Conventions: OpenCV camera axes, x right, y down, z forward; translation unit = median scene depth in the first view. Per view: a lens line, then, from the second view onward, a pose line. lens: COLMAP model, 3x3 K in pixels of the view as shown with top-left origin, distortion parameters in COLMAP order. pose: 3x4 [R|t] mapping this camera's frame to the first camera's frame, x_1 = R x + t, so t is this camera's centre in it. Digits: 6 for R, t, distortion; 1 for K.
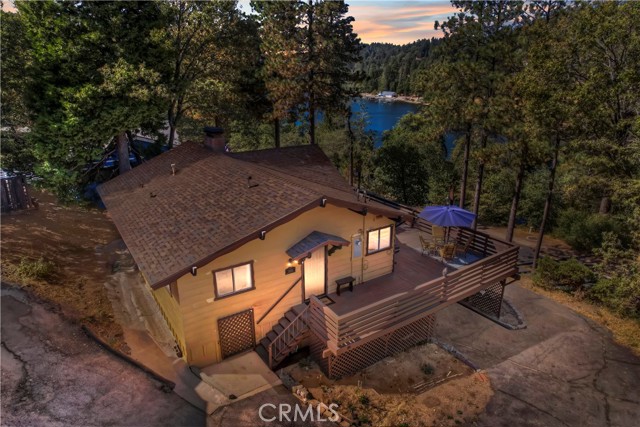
lens RADIAL K [[408.0, 0, 320.4], [0, 408.0, 209.1], [0, 0, 1]] dist [-0.025905, 0.028764]
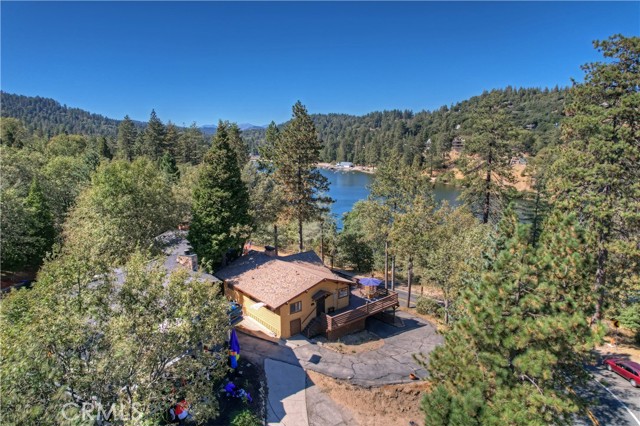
lens RADIAL K [[408.0, 0, 322.5], [0, 408.0, 217.4], [0, 0, 1]] dist [-0.025905, 0.028764]
pose [[0.994799, -0.021702, 0.099517, -0.205340], [0.034551, 0.991007, -0.129271, -0.059230], [-0.095816, 0.132038, 0.986603, -1.408943]]
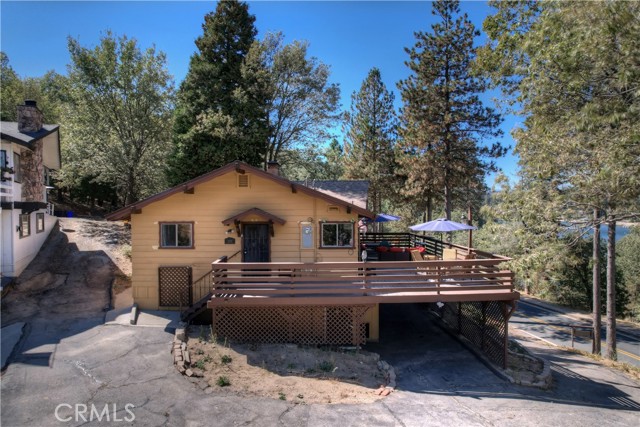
lens RADIAL K [[408.0, 0, 318.4], [0, 408.0, 213.8], [0, 0, 1]] dist [-0.025905, 0.028764]
pose [[0.829070, 0.003120, -0.559136, 0.557983], [-0.170168, 0.953957, -0.246998, 0.236419], [0.532621, 0.299926, 0.791428, 0.184482]]
